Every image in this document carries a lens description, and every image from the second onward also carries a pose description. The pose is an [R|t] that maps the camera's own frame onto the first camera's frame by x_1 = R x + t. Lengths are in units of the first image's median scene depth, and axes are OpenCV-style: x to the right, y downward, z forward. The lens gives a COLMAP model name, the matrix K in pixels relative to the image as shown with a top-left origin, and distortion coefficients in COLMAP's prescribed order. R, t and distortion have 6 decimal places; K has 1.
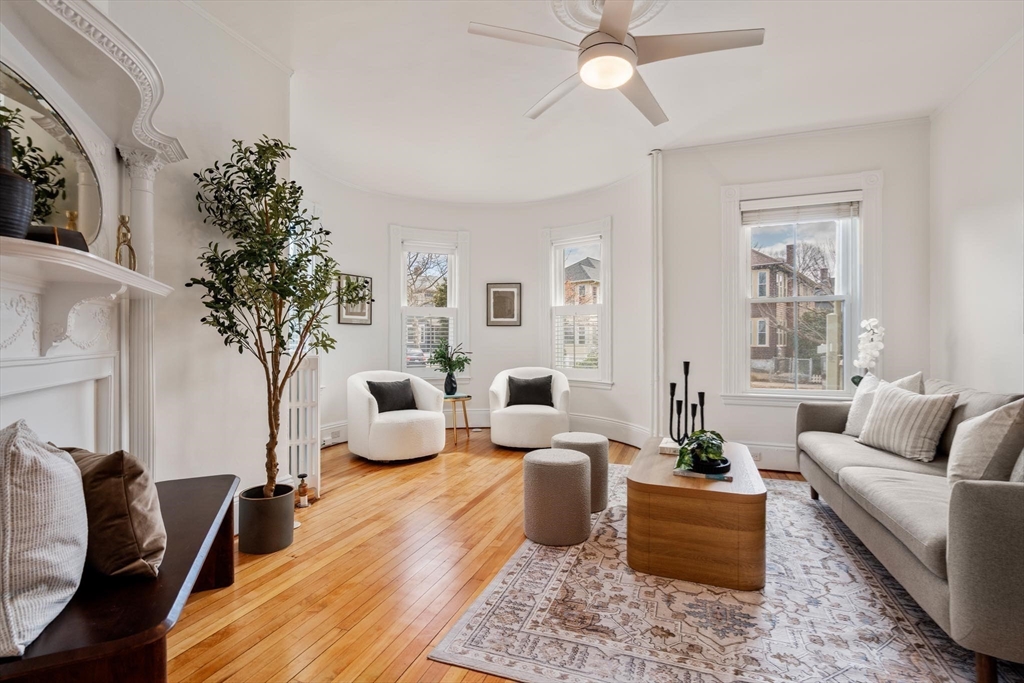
lens RADIAL K [[470.2, 0, 518.3], [0, 470.2, 344.9], [0, 0, 1]] dist [-0.001681, -0.000088]
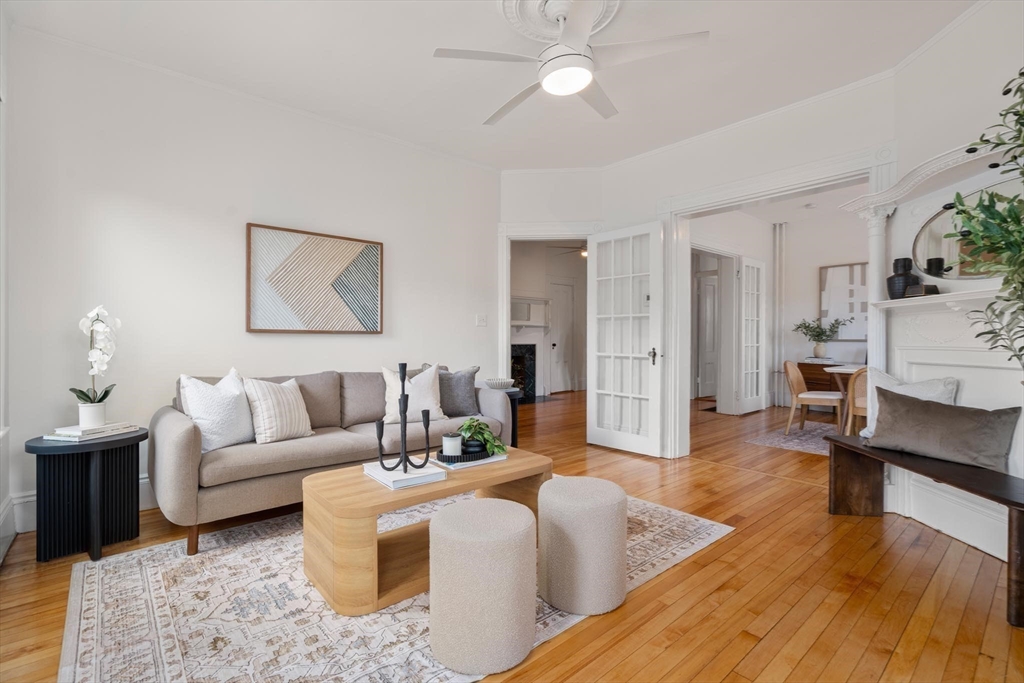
lens RADIAL K [[470.2, 0, 514.7], [0, 470.2, 338.5], [0, 0, 1]] dist [-0.001681, -0.000088]
pose [[-0.874799, -0.001569, 0.484484, -0.215972], [0.000722, 0.999989, 0.004543, -0.009738], [-0.484486, 0.004325, -0.874788, 1.949198]]
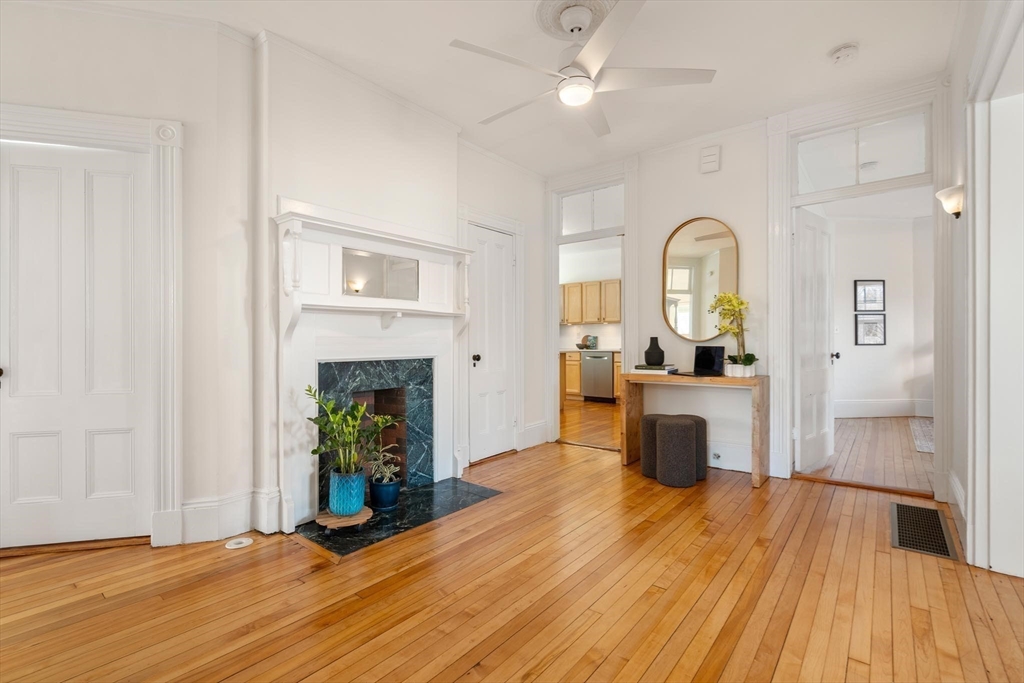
lens RADIAL K [[470.2, 0, 516.1], [0, 470.2, 342.7], [0, 0, 1]] dist [-0.001681, -0.000088]
pose [[-0.948492, 0.001189, 0.316800, 0.678833], [0.002744, 0.999986, 0.004464, -0.003791], [-0.316790, 0.005103, -0.948482, 0.025650]]
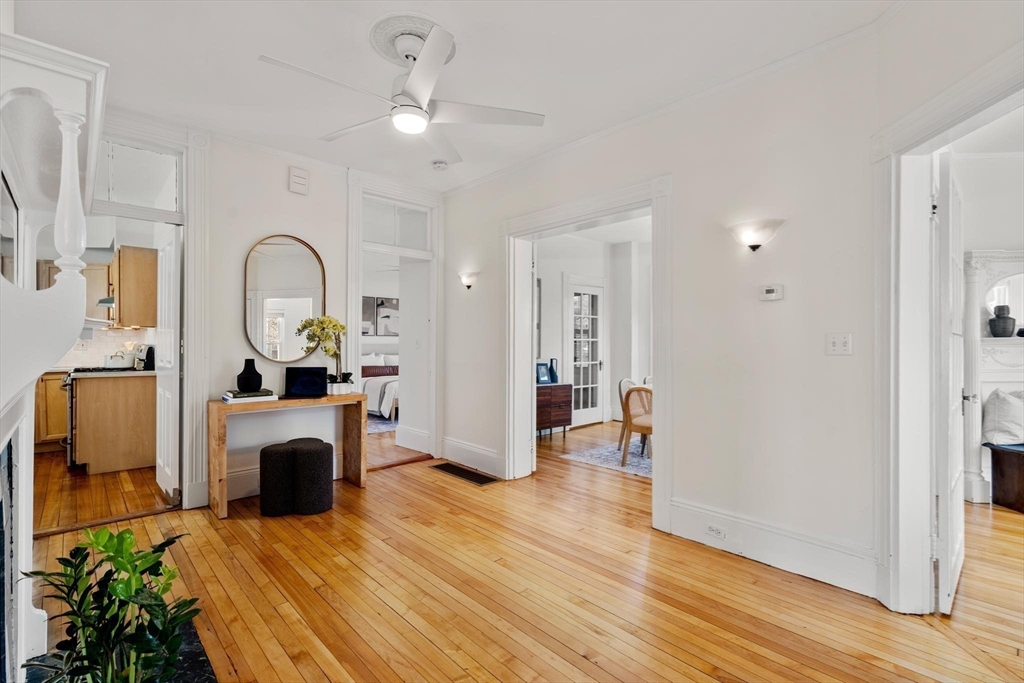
lens RADIAL K [[470.2, 0, 510.5], [0, 470.2, 344.3], [0, 0, 1]] dist [-0.001681, -0.000088]
pose [[-0.448381, -0.002287, -0.893839, 1.676791], [-0.004392, 0.999990, -0.000355, -0.062960], [0.893831, 0.003766, -0.448387, -0.341256]]
